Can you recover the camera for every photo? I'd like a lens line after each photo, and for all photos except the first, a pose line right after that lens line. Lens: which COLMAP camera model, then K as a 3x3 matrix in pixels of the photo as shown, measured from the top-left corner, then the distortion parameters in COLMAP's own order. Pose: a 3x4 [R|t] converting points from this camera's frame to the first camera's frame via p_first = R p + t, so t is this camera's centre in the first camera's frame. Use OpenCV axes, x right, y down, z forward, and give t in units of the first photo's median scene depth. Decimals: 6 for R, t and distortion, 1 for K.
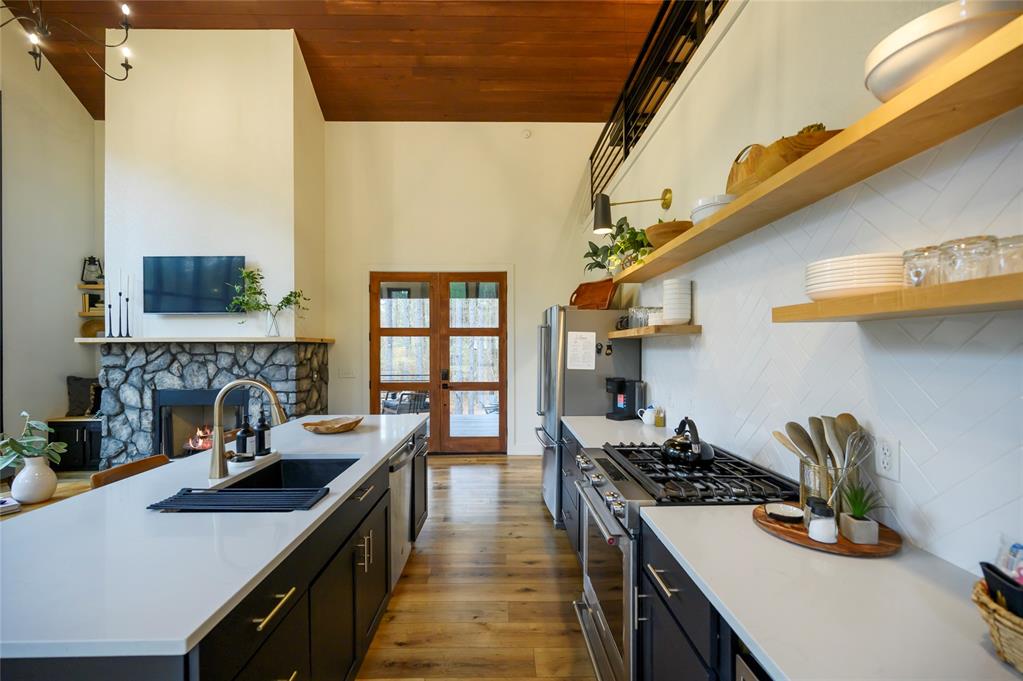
lens RADIAL K [[417.6, 0, 508.4], [0, 417.6, 349.0], [0, 0, 1]] dist [-0.001349, -0.000093]
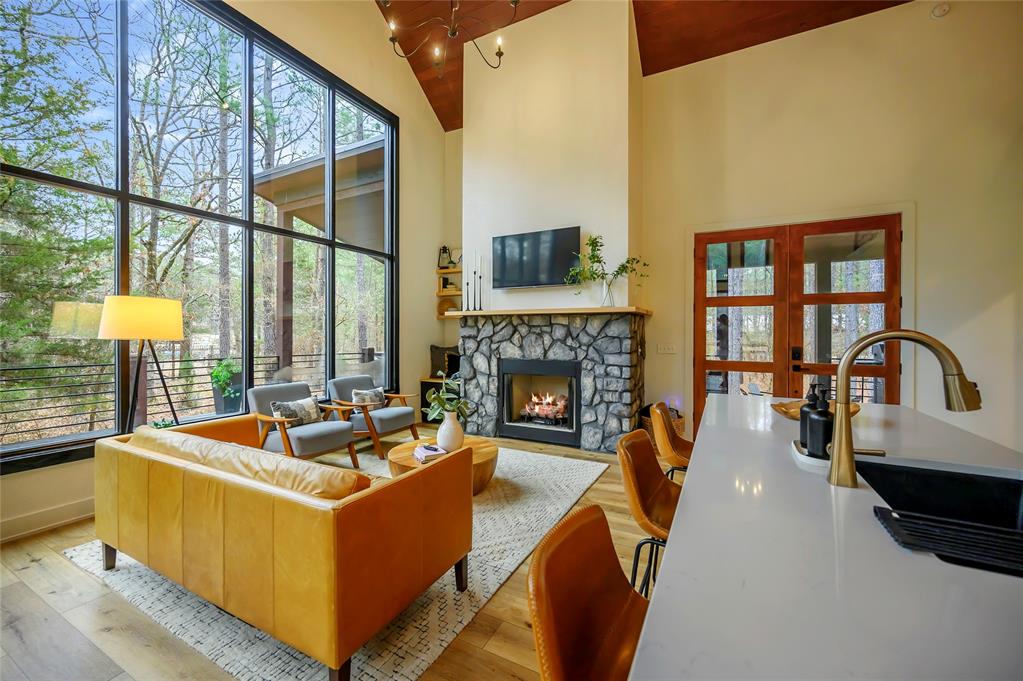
lens RADIAL K [[404.3, 0, 512.3], [0, 404.3, 334.6], [0, 0, 1]] dist [-0.000394, -0.000026]
pose [[0.877738, 0.007621, -0.479081, -0.308813], [-0.006049, 0.999970, 0.004825, 0.030156], [0.479103, -0.001337, 0.877758, 0.083065]]
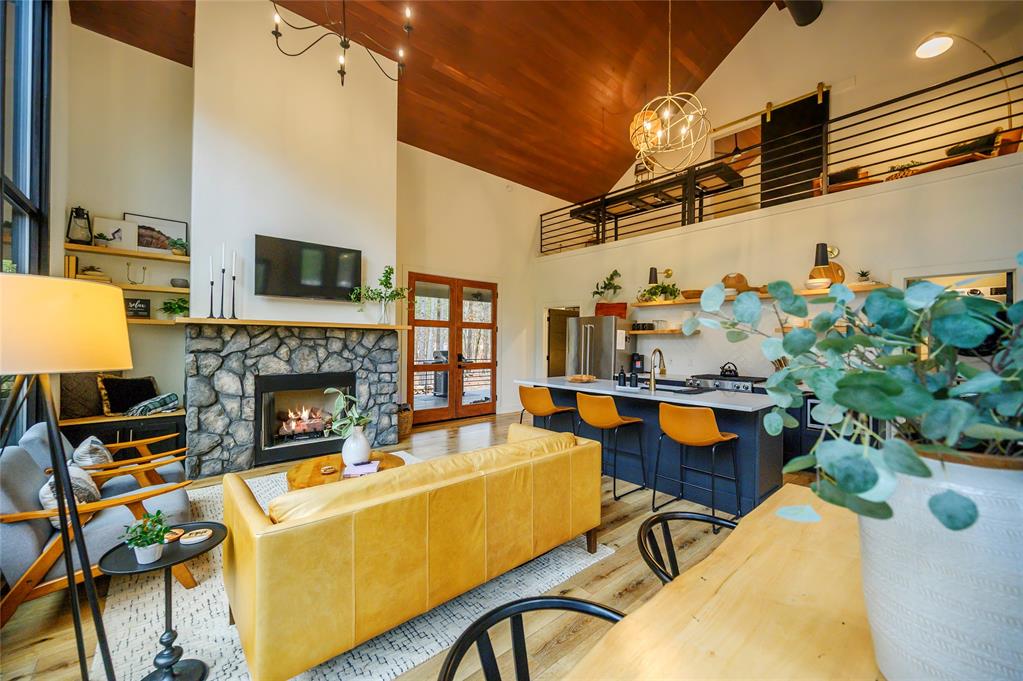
lens RADIAL K [[395.3, 0, 511.5], [0, 395.3, 340.5], [0, 0, 1]] dist [-0.001679, -0.000045]
pose [[0.767919, 0.013266, 0.640410, -0.979945], [-0.010339, 0.999912, -0.008315, 0.020103], [-0.640464, -0.000236, 0.767988, -0.058761]]
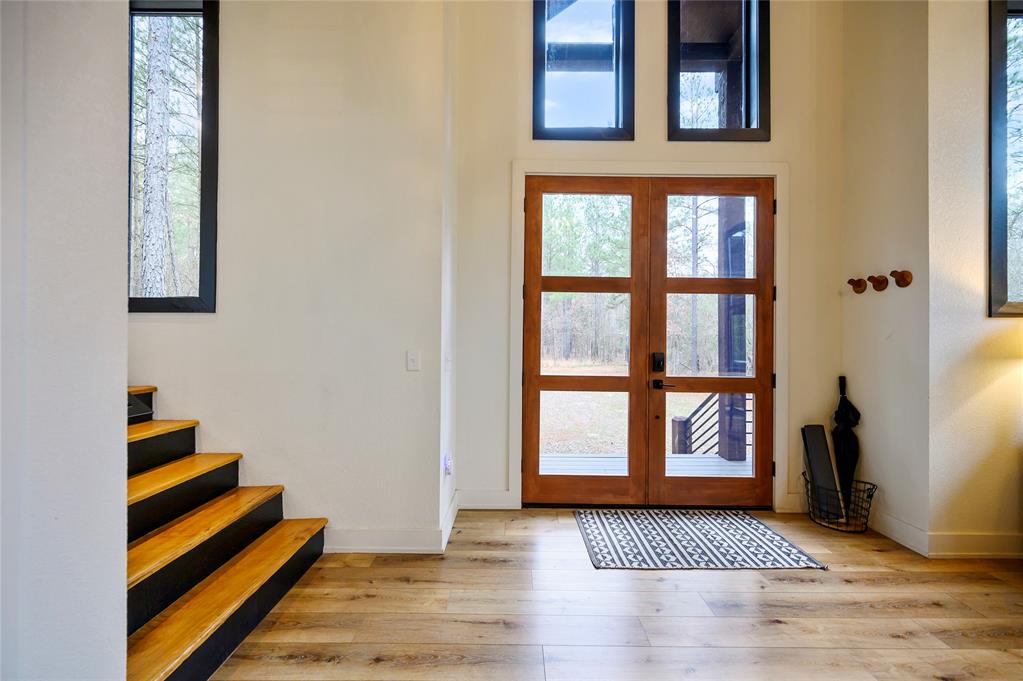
lens RADIAL K [[406.5, 0, 514.5], [0, 406.5, 340.7], [0, 0, 1]] dist [-0.000860, -0.000028]
pose [[0.999630, 0.013768, -0.023455, -0.393533], [-0.013918, 0.999884, -0.006219, 0.045837], [0.023367, 0.006543, 0.999706, 0.549811]]
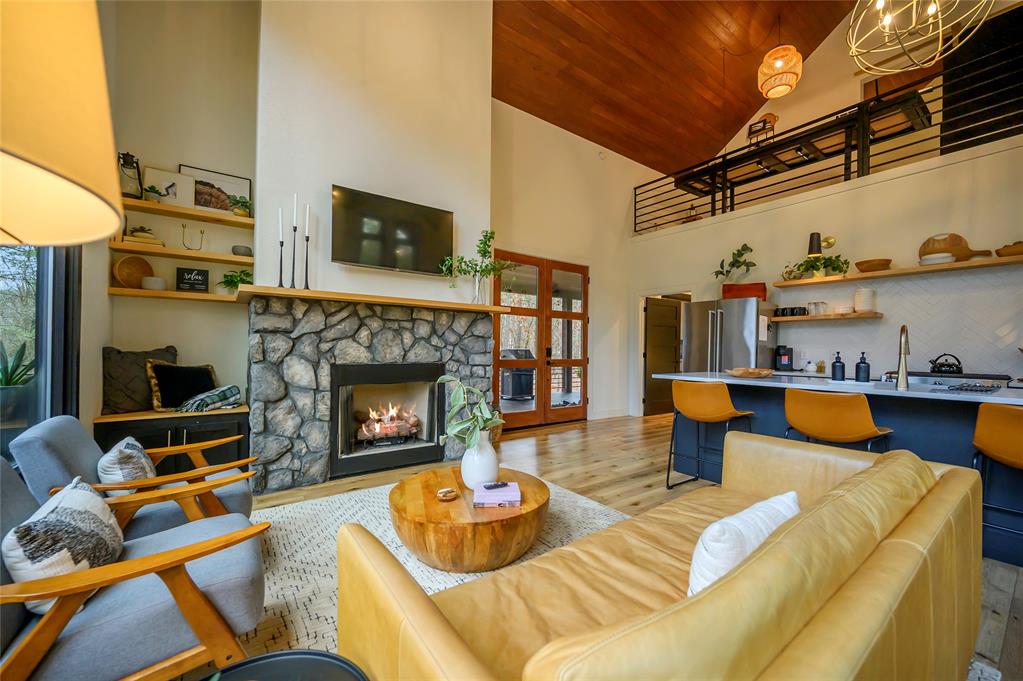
lens RADIAL K [[396.4, 0, 512.9], [0, 396.4, 346.7], [0, 0, 1]] dist [-0.001275, -0.000241]
pose [[0.823500, 0.016244, 0.567084, -0.986759], [-0.012964, 0.999868, -0.009816, 0.069571], [-0.567168, 0.000732, 0.823602, 0.230115]]
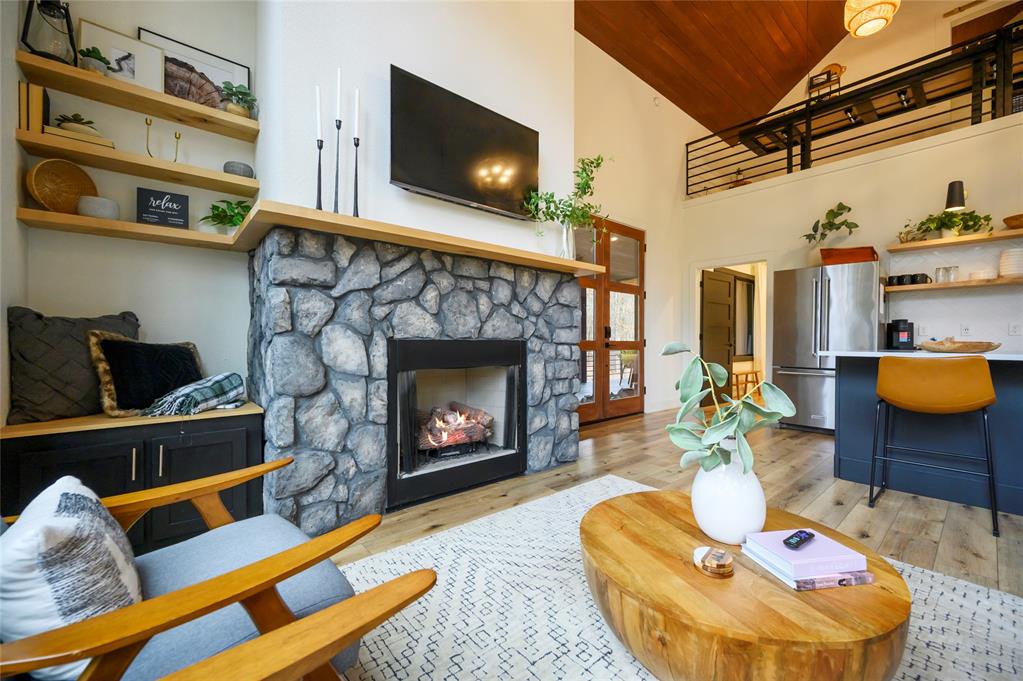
lens RADIAL K [[406.5, 0, 514.5], [0, 406.5, 340.7], [0, 0, 1]] dist [-0.000860, -0.000028]
pose [[0.774583, 0.006860, 0.632435, -1.041228], [-0.005231, 0.999976, -0.004440, 0.101925], [-0.632451, 0.000131, 0.774600, 0.528784]]
